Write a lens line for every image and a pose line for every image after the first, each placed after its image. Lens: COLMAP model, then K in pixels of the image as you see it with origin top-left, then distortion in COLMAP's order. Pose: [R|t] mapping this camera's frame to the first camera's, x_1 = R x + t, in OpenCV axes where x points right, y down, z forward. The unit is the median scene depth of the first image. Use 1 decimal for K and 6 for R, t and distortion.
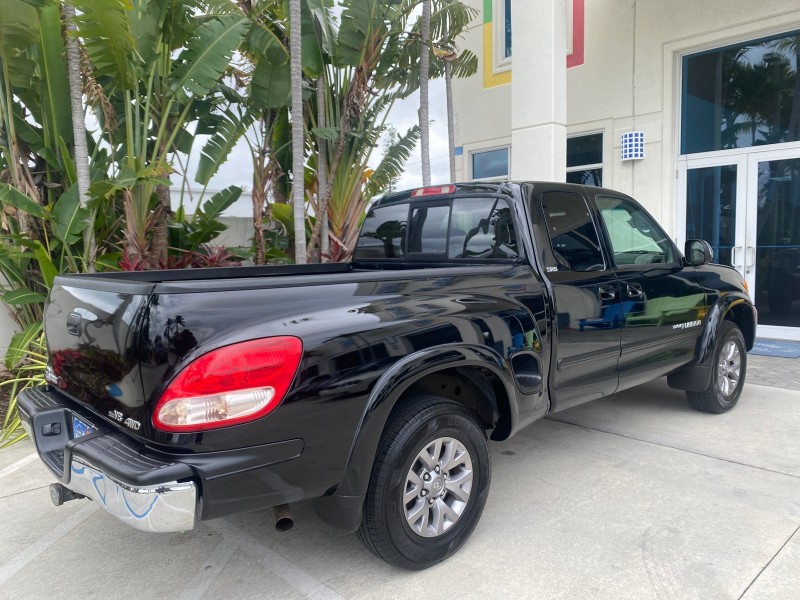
lens RADIAL K [[613.1, 0, 401.4], [0, 613.1, 298.3], [0, 0, 1]] dist [0.024908, -0.026456]
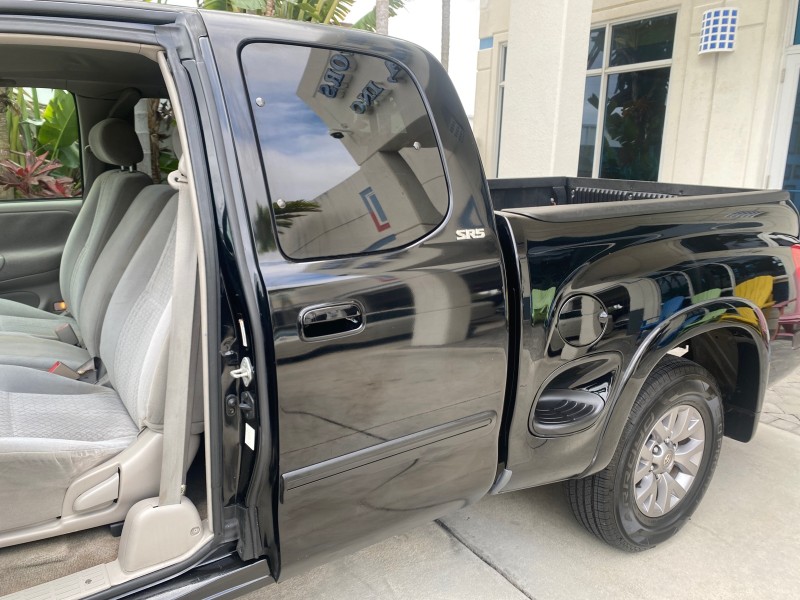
lens RADIAL K [[613.1, 0, 398.8], [0, 613.1, 299.3], [0, 0, 1]] dist [0.024908, -0.026456]
pose [[0.985851, 0.081146, -0.146675, 0.163747], [-0.061599, 0.989171, 0.133217, -0.030105], [0.155896, -0.122297, 0.980173, 0.271204]]
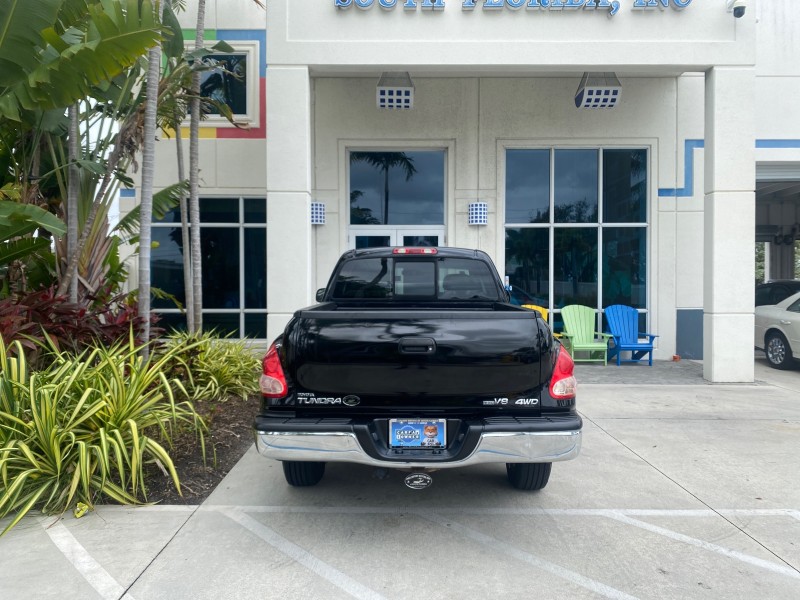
lens RADIAL K [[613.1, 0, 398.4], [0, 613.1, 300.3], [0, 0, 1]] dist [0.024908, -0.026456]
pose [[0.681944, 0.005205, 0.731386, -0.441199], [0.048392, 0.997462, -0.052219, 0.003587], [-0.729802, 0.071004, 0.679962, 0.041443]]
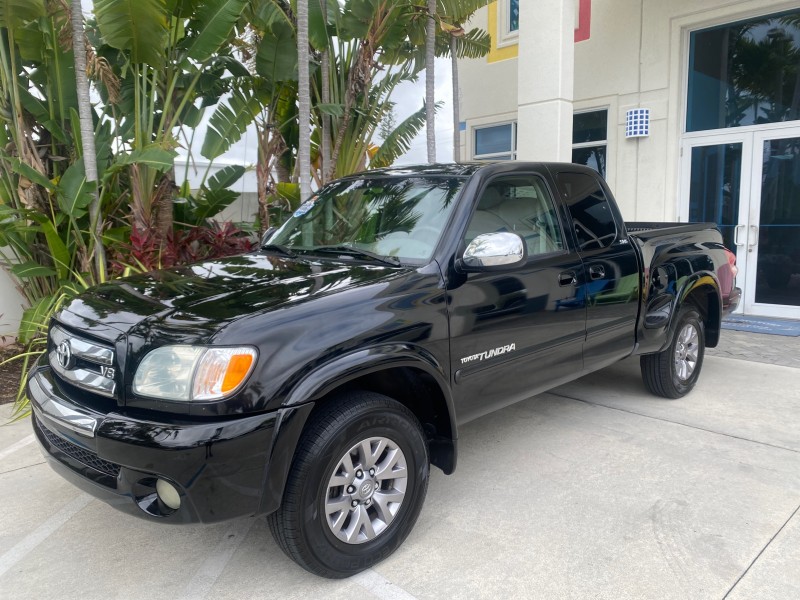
lens RADIAL K [[613.1, 0, 399.2], [0, 613.1, 297.7], [0, 0, 1]] dist [0.024908, -0.026456]
pose [[0.999967, 0.006628, 0.004619, -0.012950], [-0.006800, 0.999244, 0.038275, -0.000552], [-0.004362, -0.038305, 0.999257, -0.003862]]
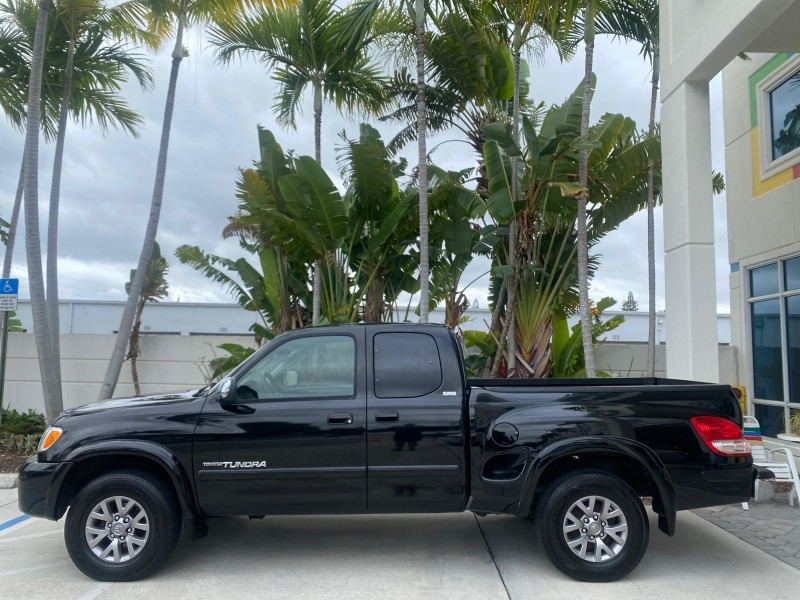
lens RADIAL K [[613.1, 0, 399.1], [0, 613.1, 300.1], [0, 0, 1]] dist [0.024908, -0.026456]
pose [[0.722477, -0.036421, -0.690435, 0.474245], [-0.091596, 0.984768, -0.147794, -0.023984], [0.685301, 0.170018, 0.708136, 0.062776]]
